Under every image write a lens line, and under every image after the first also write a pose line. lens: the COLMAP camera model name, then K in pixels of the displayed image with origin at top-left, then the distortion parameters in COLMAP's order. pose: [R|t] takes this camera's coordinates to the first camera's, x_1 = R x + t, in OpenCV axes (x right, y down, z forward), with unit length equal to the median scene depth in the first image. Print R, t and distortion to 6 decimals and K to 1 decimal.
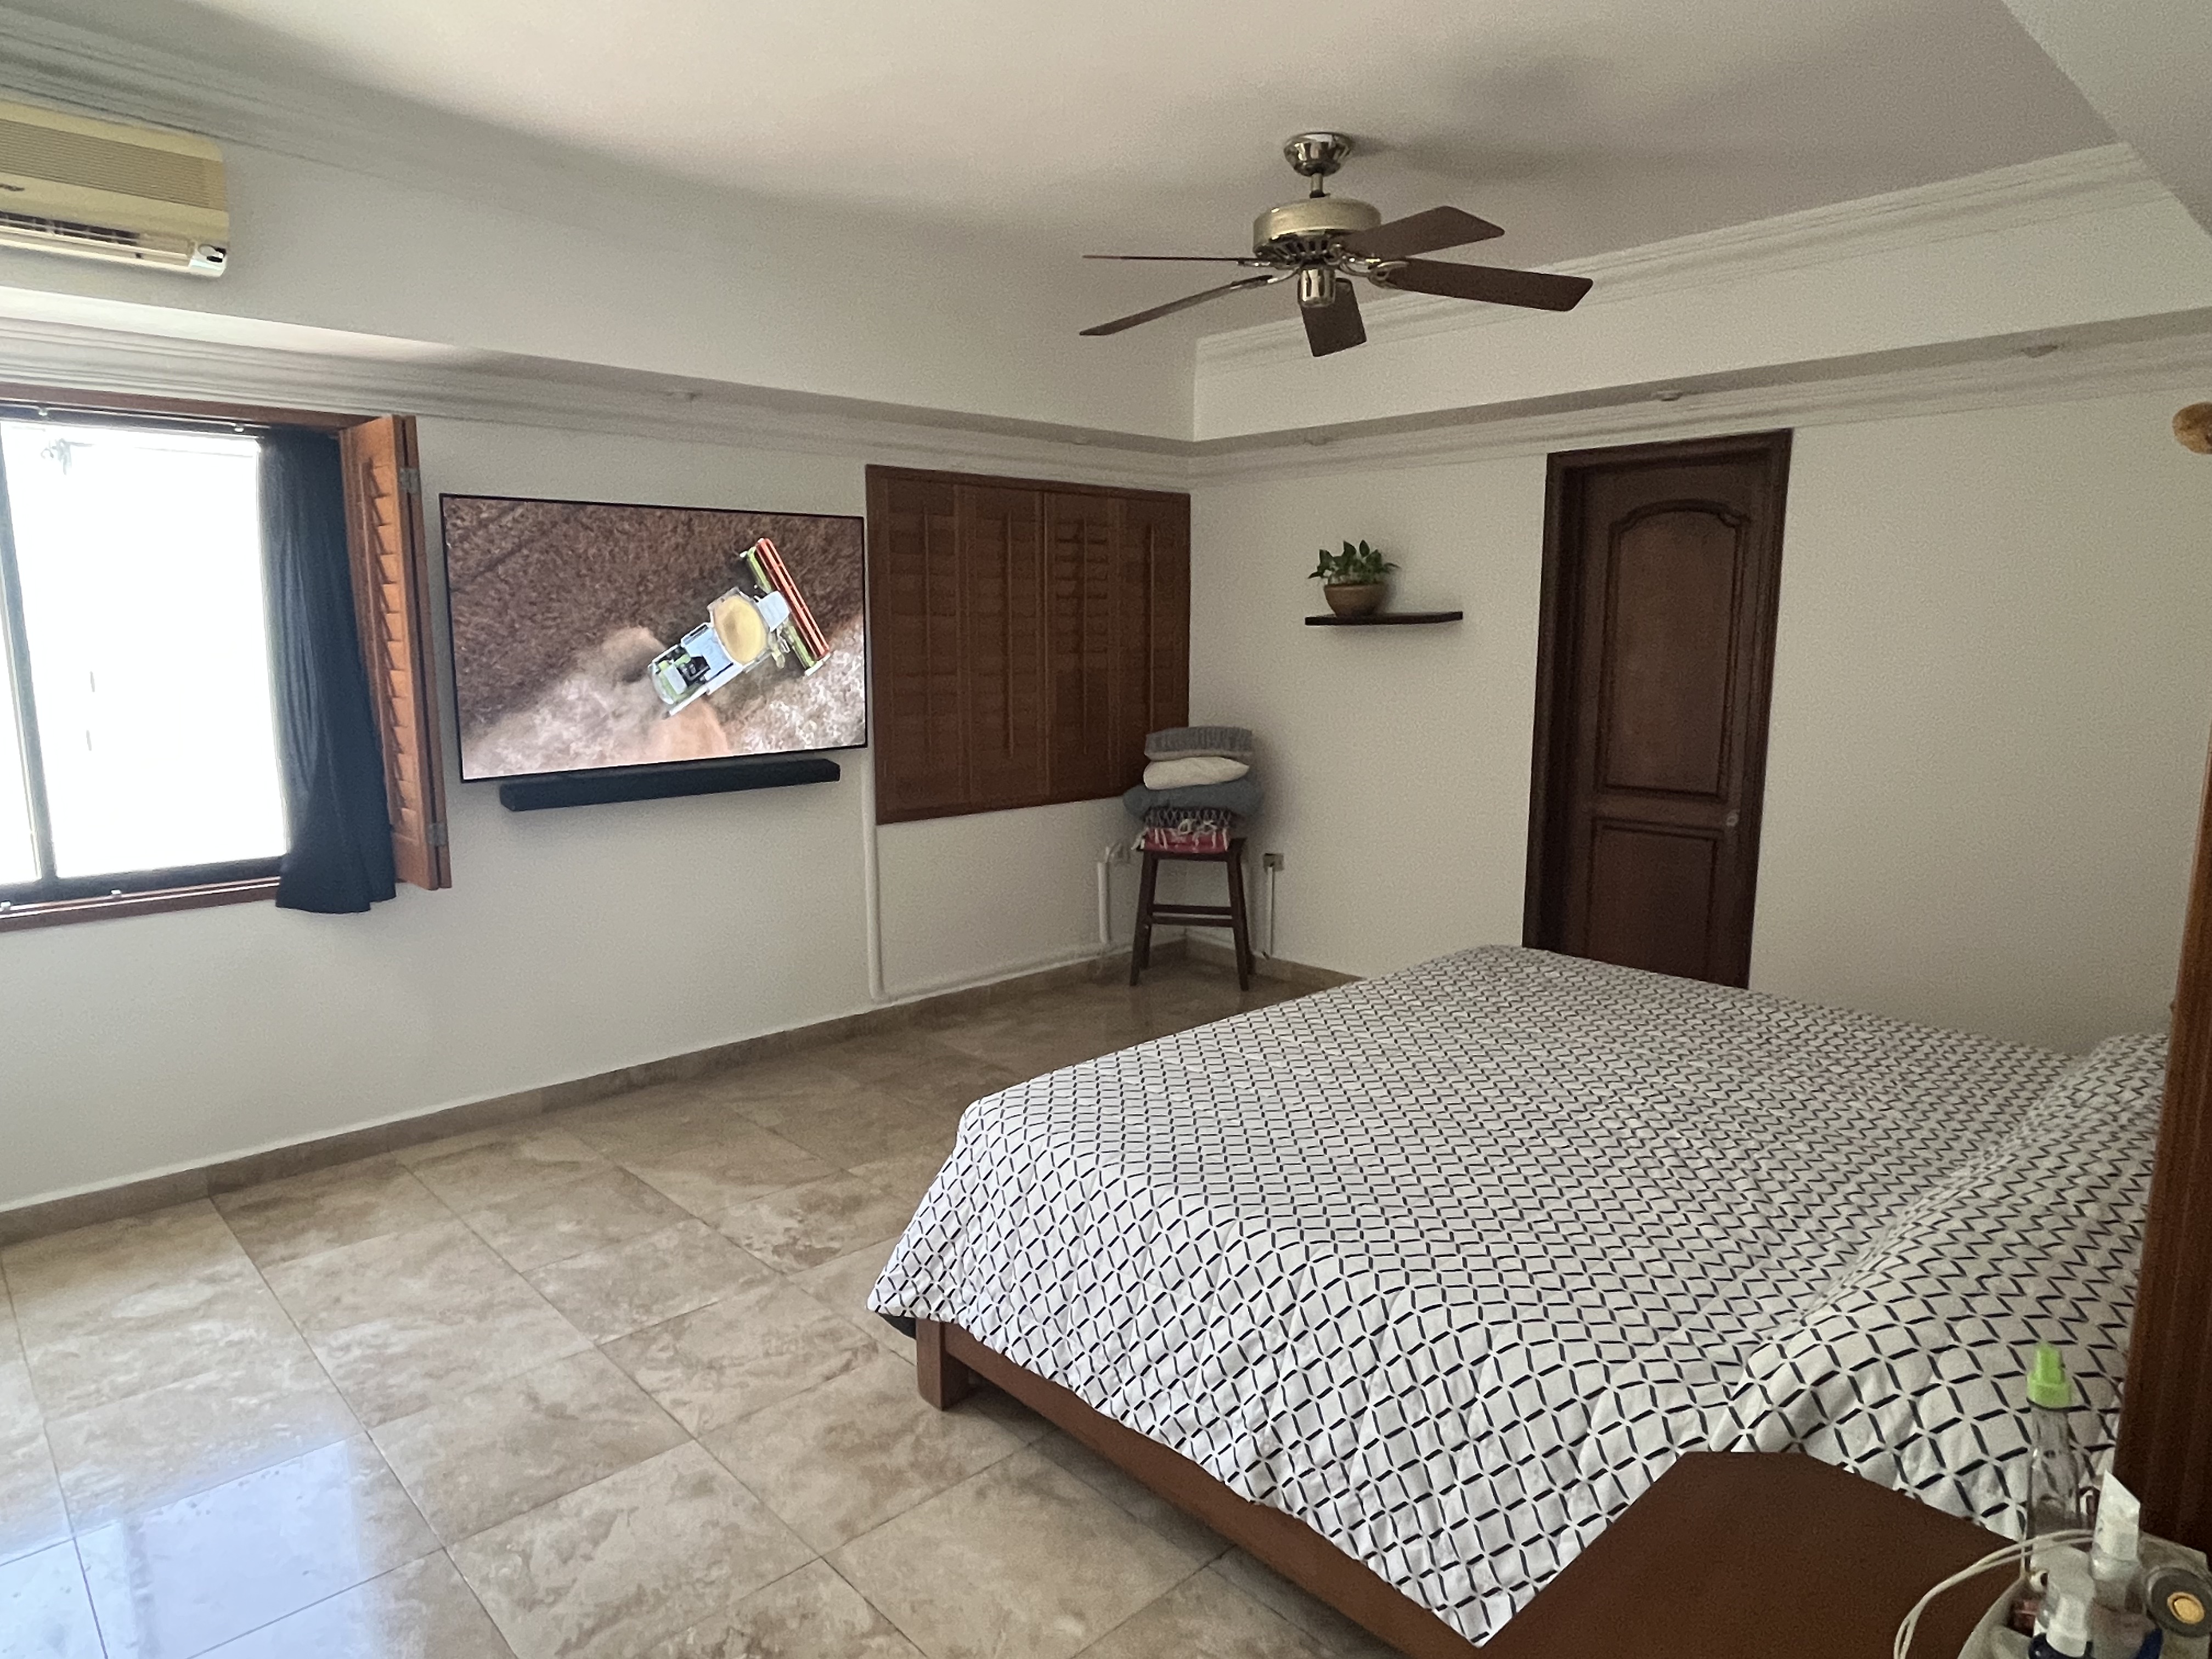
lens RADIAL K [[1352.4, 0, 1100.1], [0, 1352.4, 830.6], [0, 0, 1]] dist [-0.000997, -0.001455]
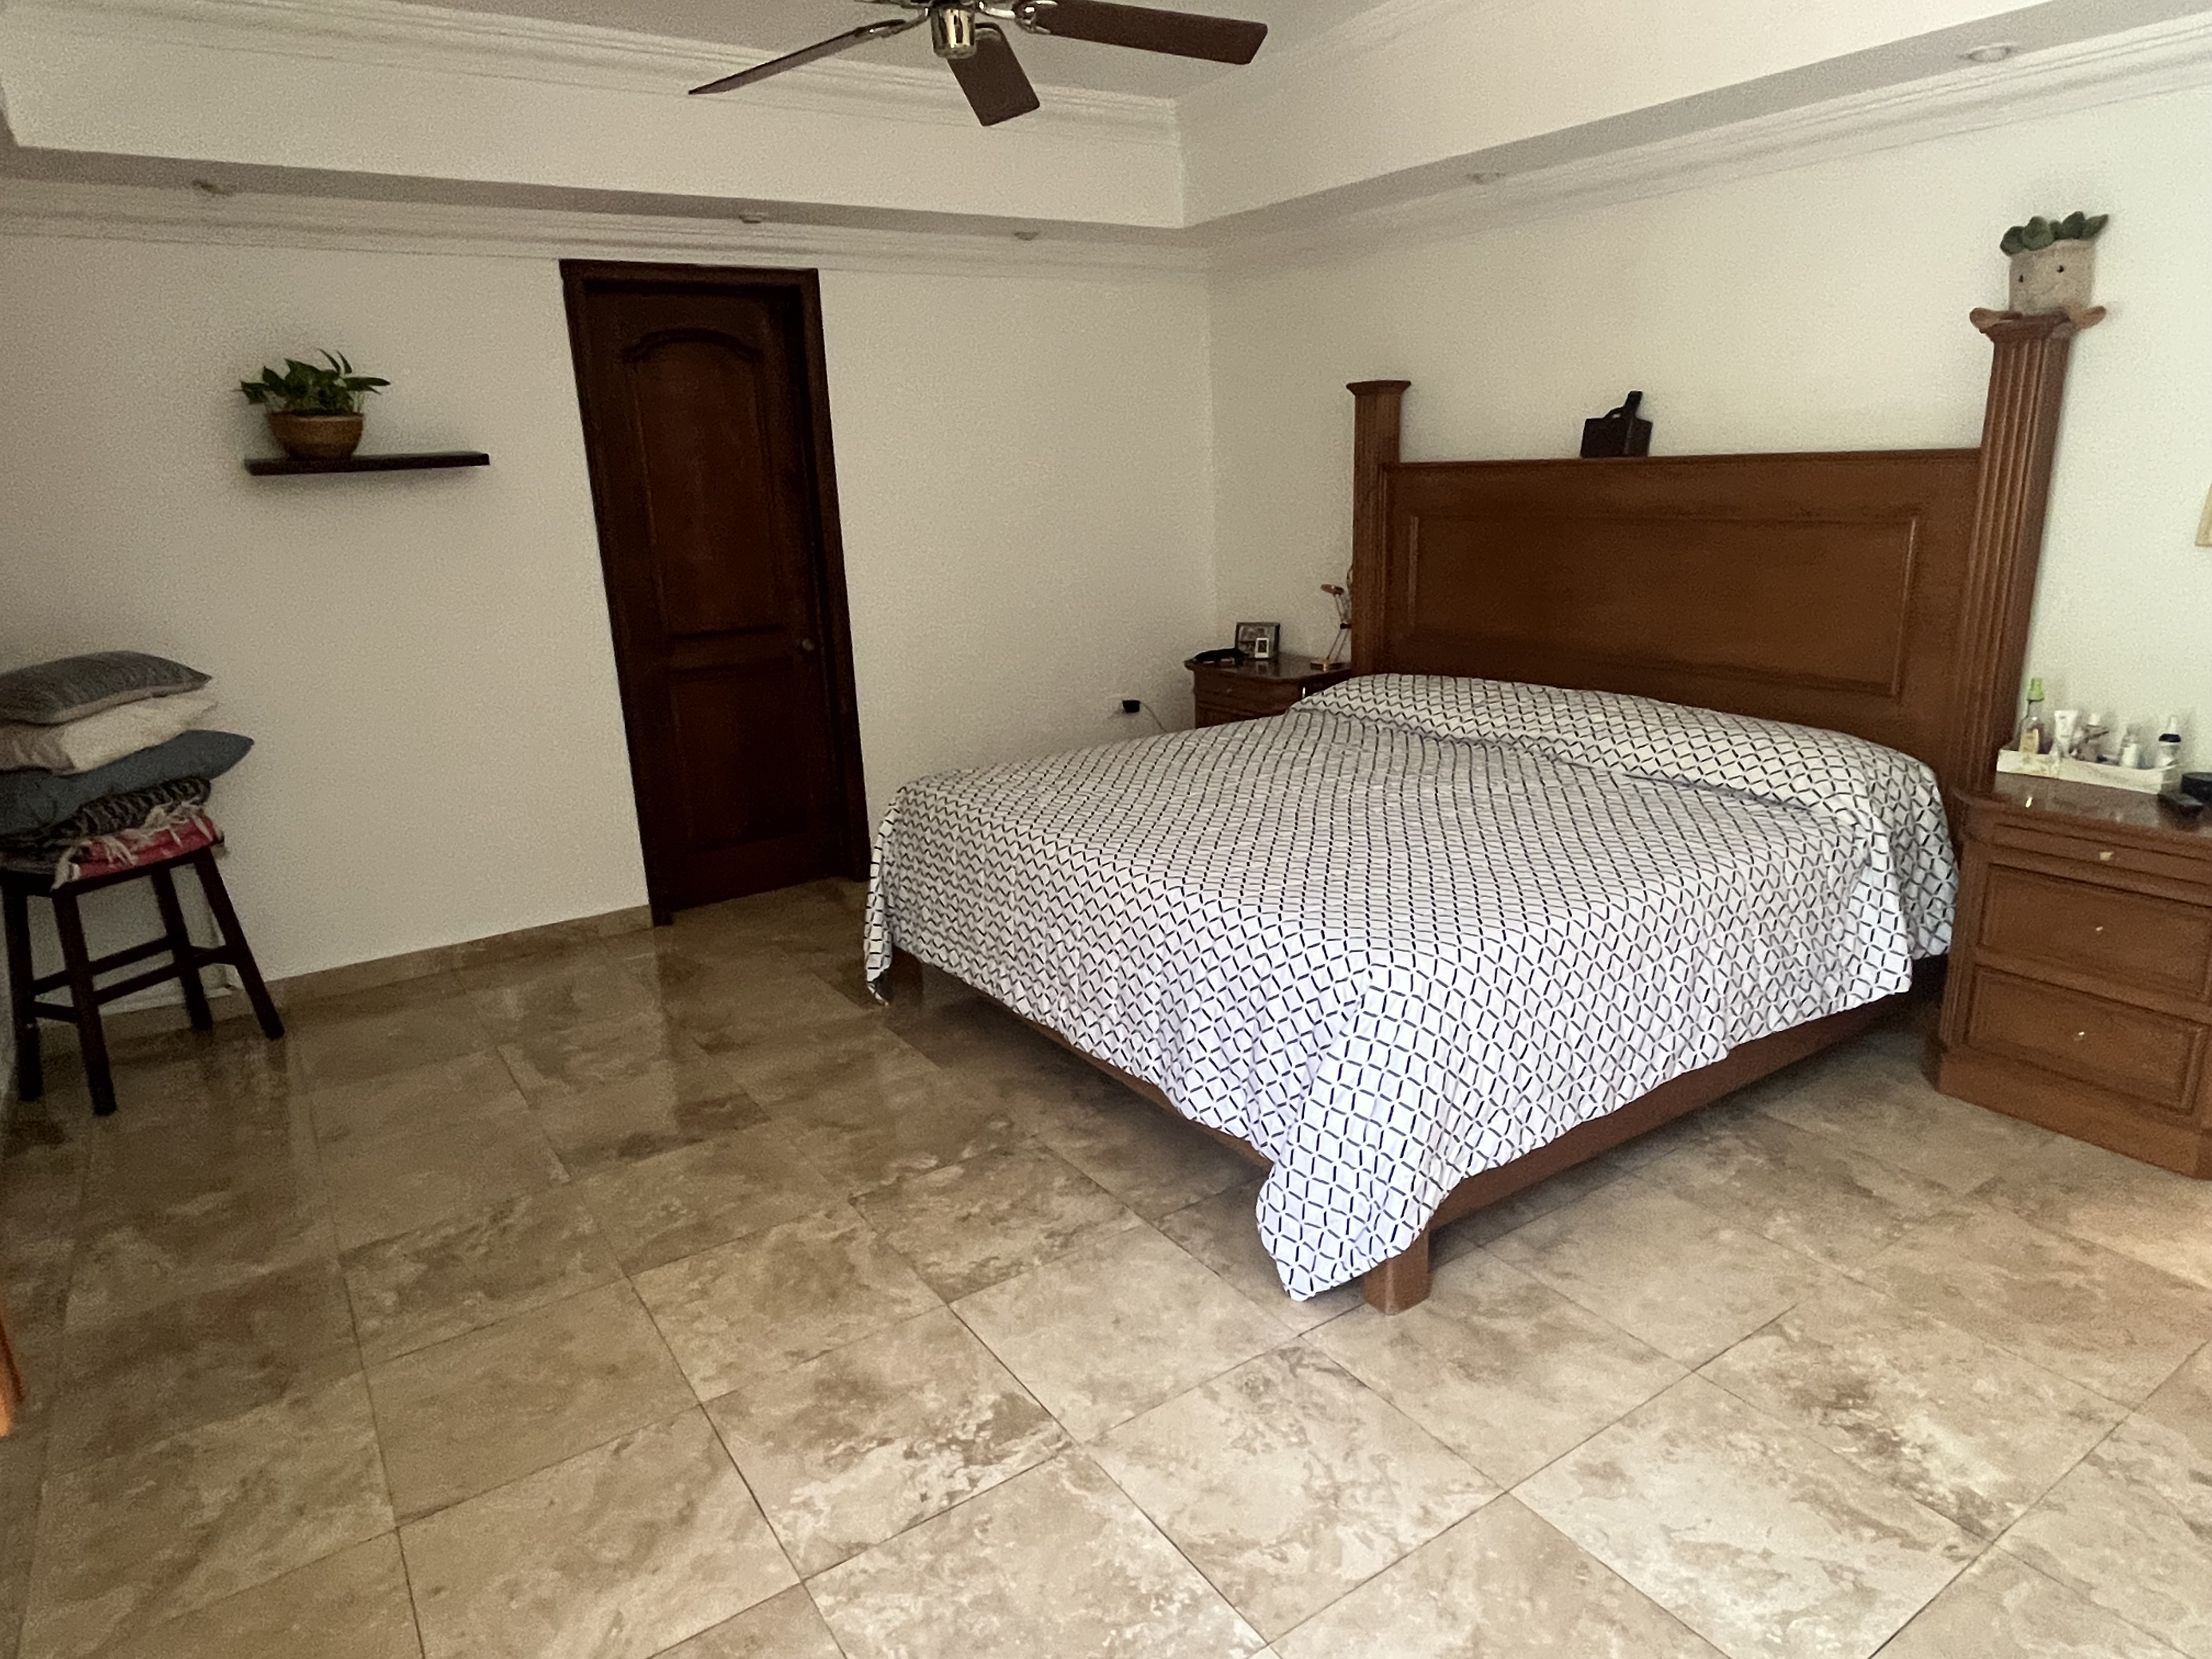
lens RADIAL K [[1352.4, 0, 1100.1], [0, 1352.4, 830.6], [0, 0, 1]] dist [-0.000997, -0.001455]
pose [[0.162393, -0.265590, 0.950311, -0.597376], [0.188733, 0.953674, 0.234278, -0.080882], [-0.968508, 0.141310, 0.204995, 0.626509]]
